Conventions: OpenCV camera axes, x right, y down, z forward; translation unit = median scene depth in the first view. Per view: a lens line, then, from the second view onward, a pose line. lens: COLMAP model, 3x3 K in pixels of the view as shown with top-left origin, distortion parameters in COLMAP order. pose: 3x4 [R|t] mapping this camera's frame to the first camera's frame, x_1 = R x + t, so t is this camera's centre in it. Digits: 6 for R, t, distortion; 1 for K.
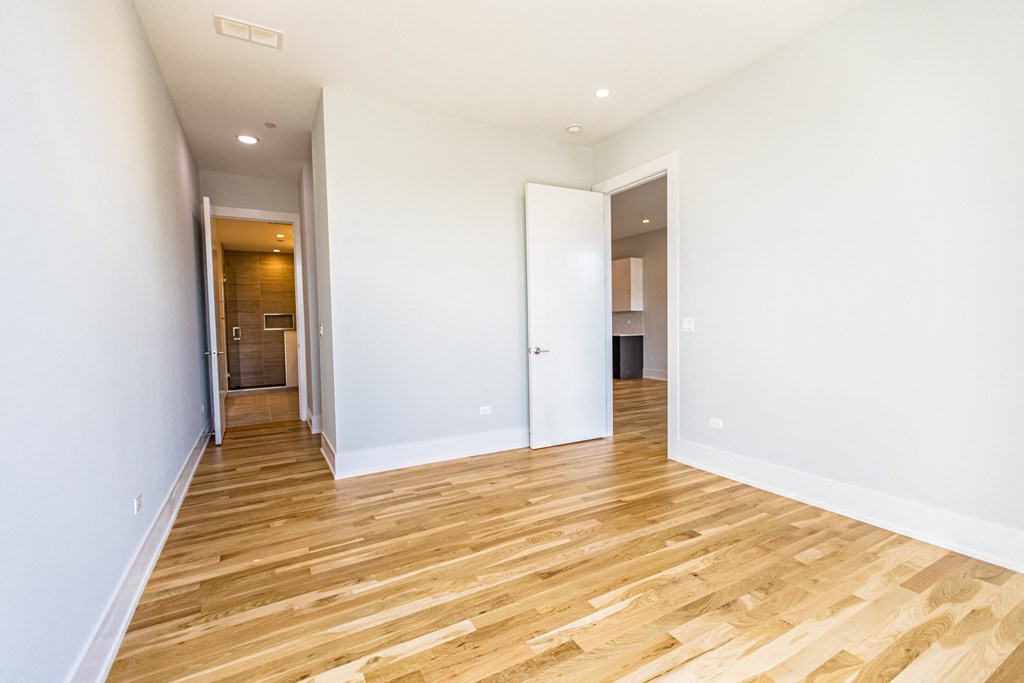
lens RADIAL K [[455.5, 0, 512.0], [0, 455.5, 341.5], [0, 0, 1]] dist [-0.001418, -0.000260]
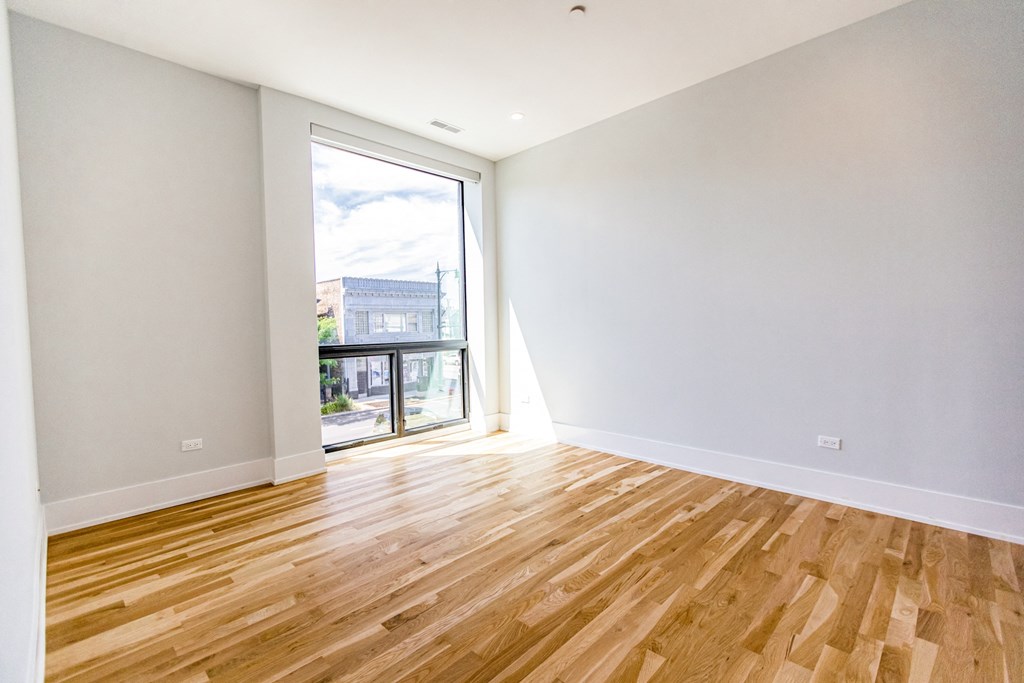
lens RADIAL K [[455.5, 0, 512.0], [0, 455.5, 341.5], [0, 0, 1]] dist [-0.001418, -0.000260]
pose [[-0.960331, 0.044347, -0.275313, 0.414526], [0.021984, 0.996241, 0.083787, -0.077761], [0.277994, 0.074410, -0.957696, 1.784857]]
